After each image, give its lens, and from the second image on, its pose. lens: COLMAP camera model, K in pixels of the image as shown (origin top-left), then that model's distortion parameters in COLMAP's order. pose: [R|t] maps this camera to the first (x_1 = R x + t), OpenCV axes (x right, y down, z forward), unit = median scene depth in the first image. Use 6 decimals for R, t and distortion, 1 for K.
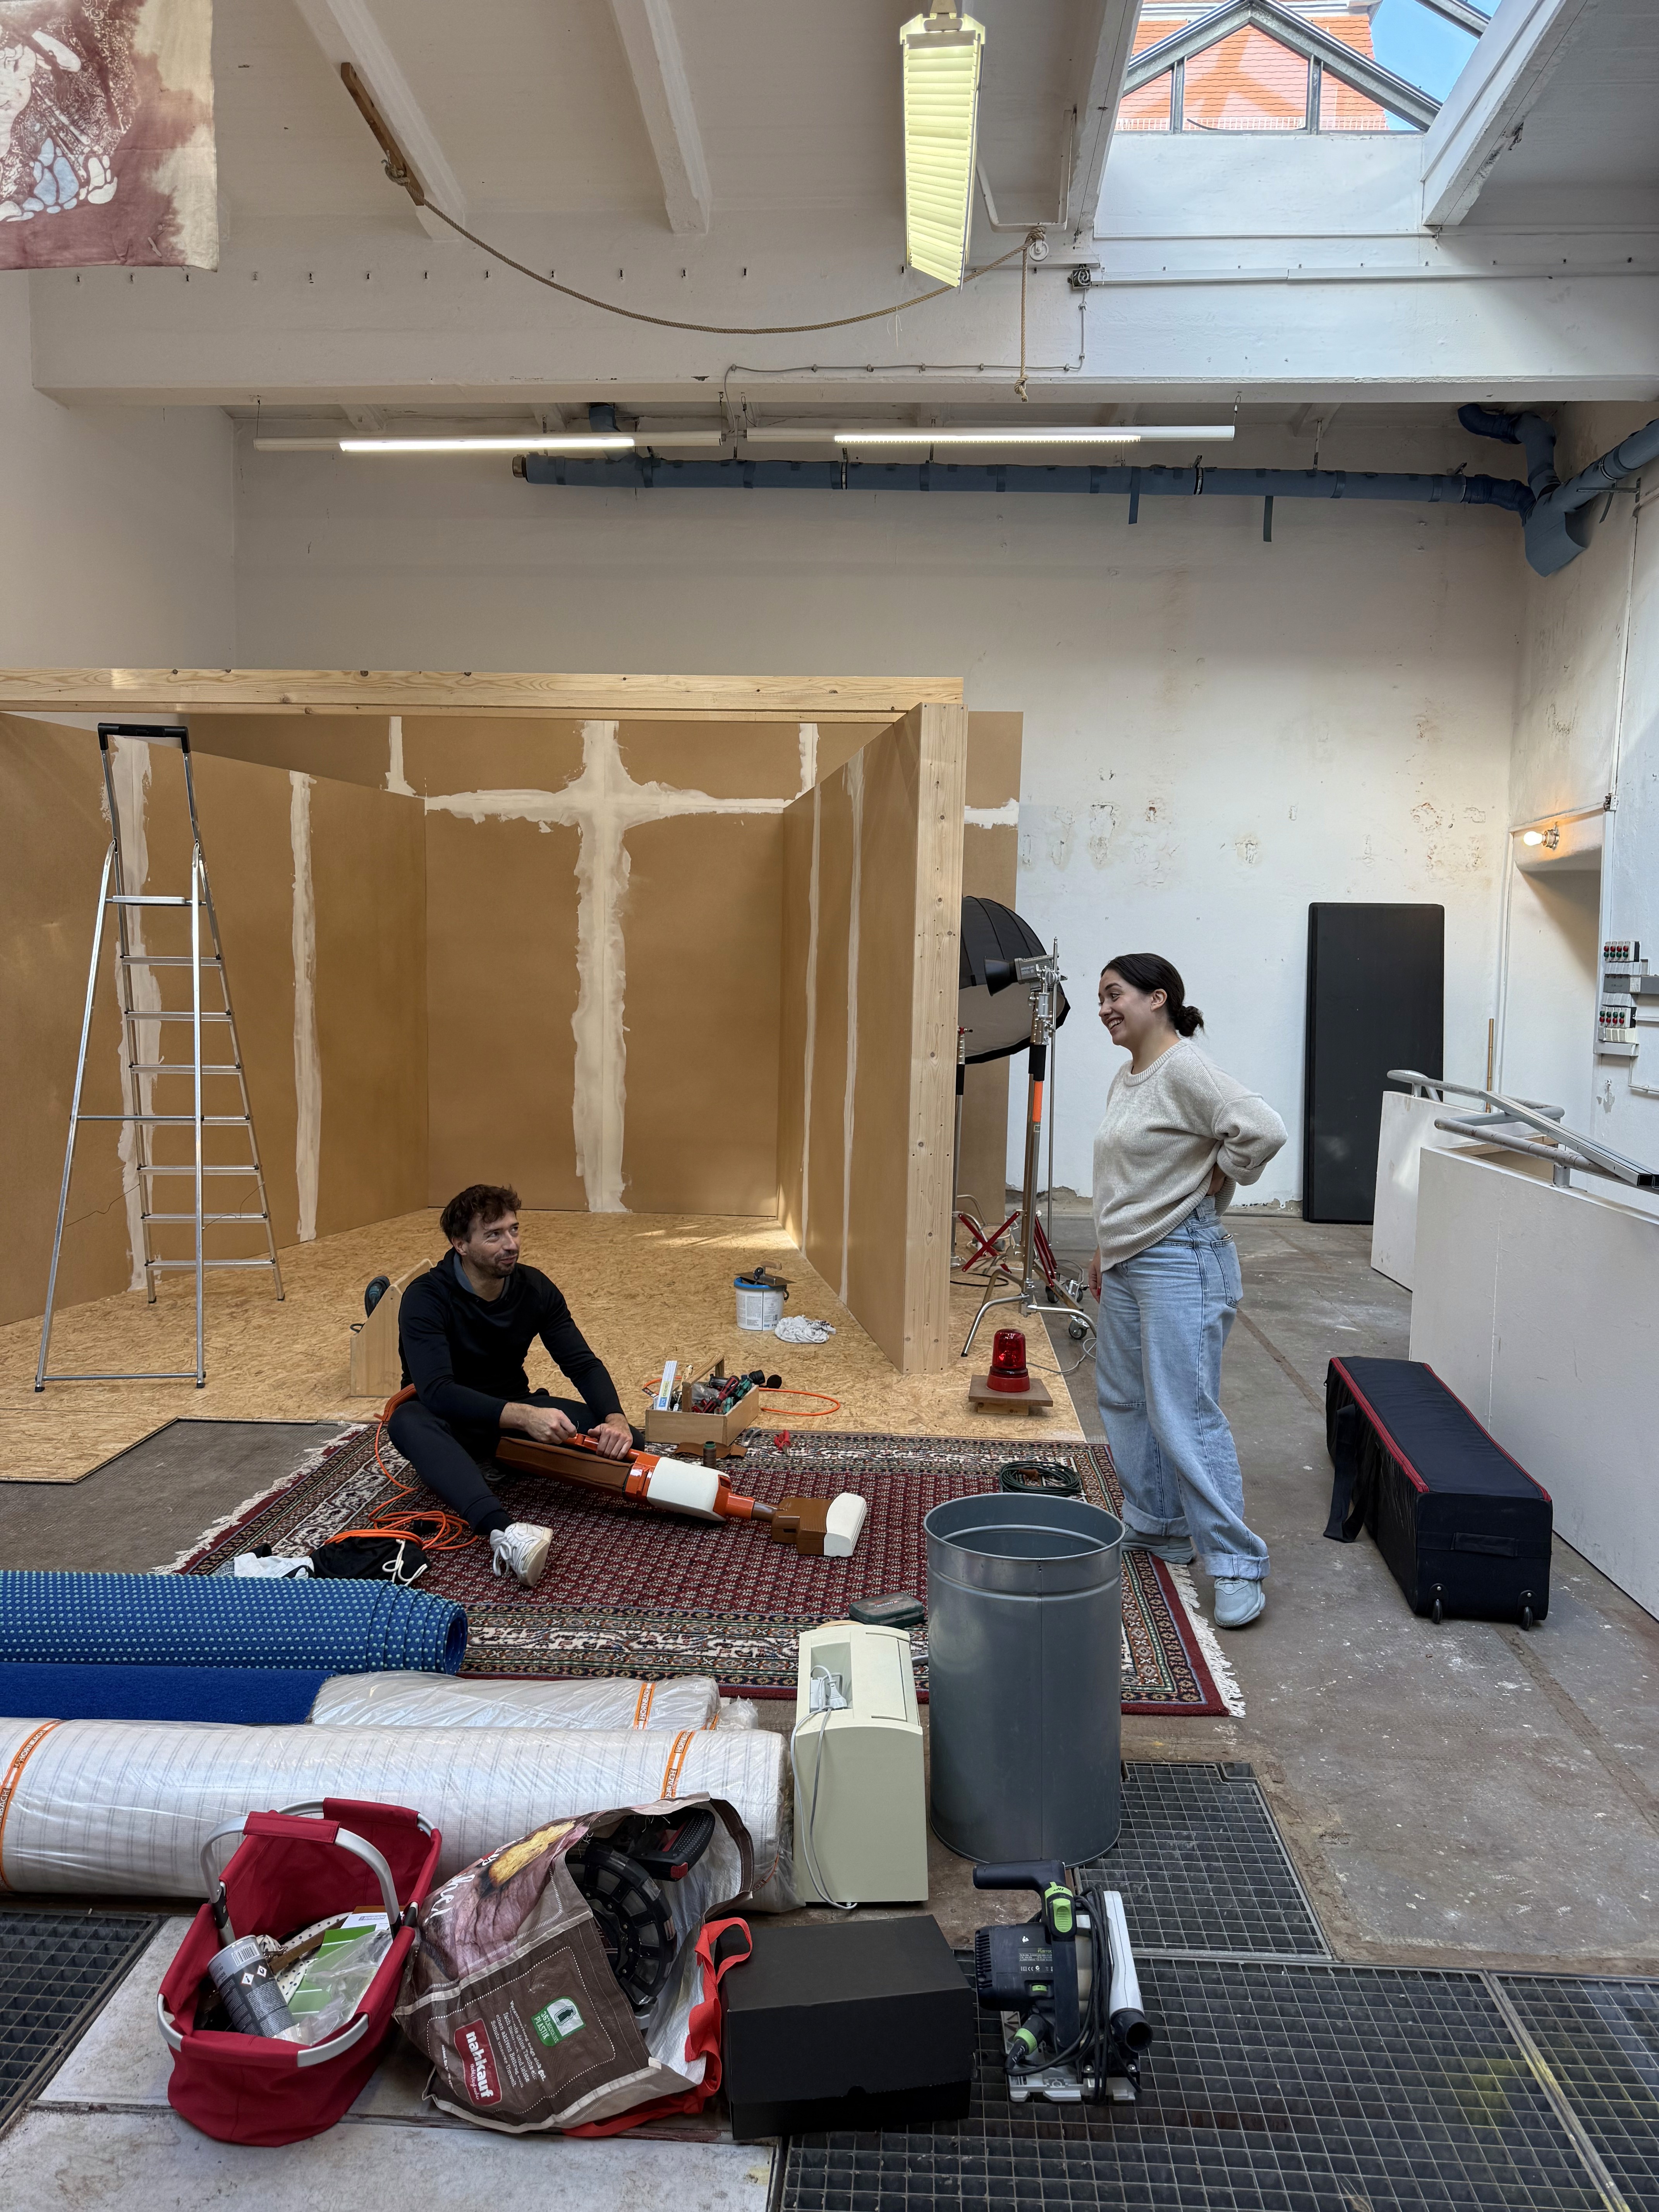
lens RADIAL K [[1555.3, 0, 829.5], [0, 1555.3, 1106.0], [0, 0, 1]] dist [-0.000252, -0.020215]
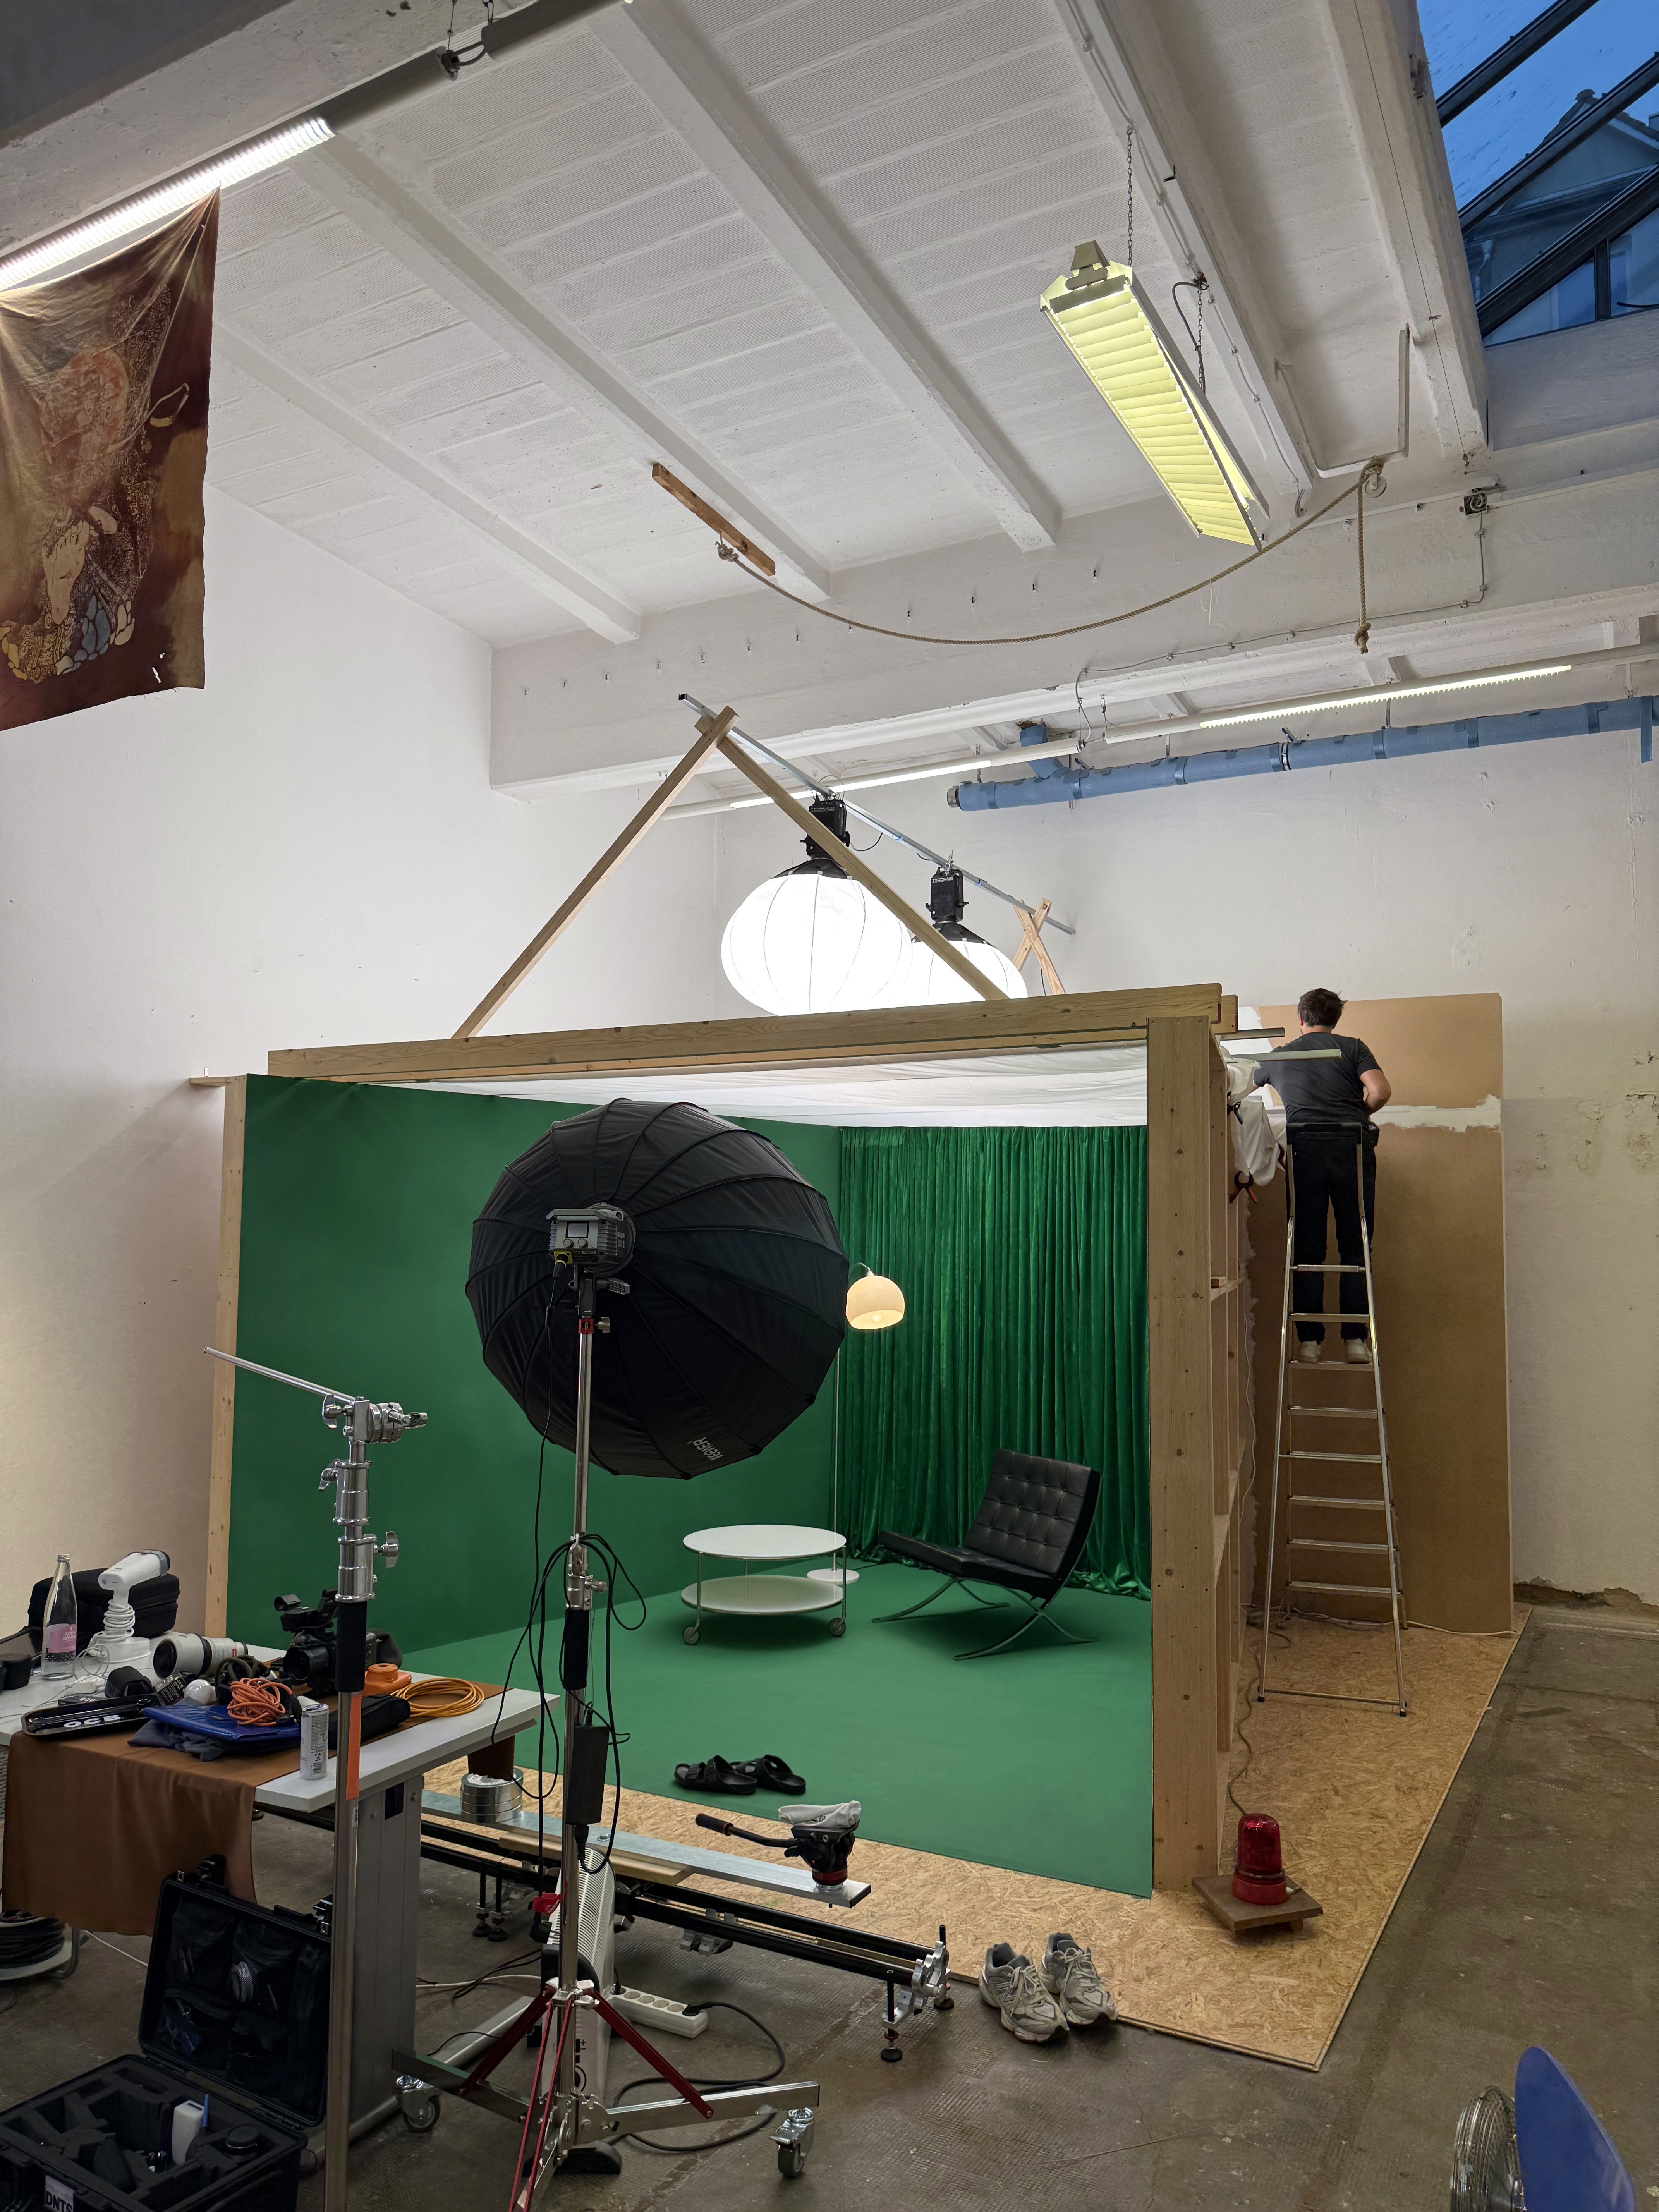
lens RADIAL K [[1555.3, 0, 829.5], [0, 1555.3, 1106.0], [0, 0, 1]] dist [-0.000252, -0.020215]
pose [[0.902100, -0.051946, -0.428389, 0.226464], [-0.028629, 0.983337, -0.179525, -0.051002], [0.430577, 0.174213, 0.885581, 0.174939]]
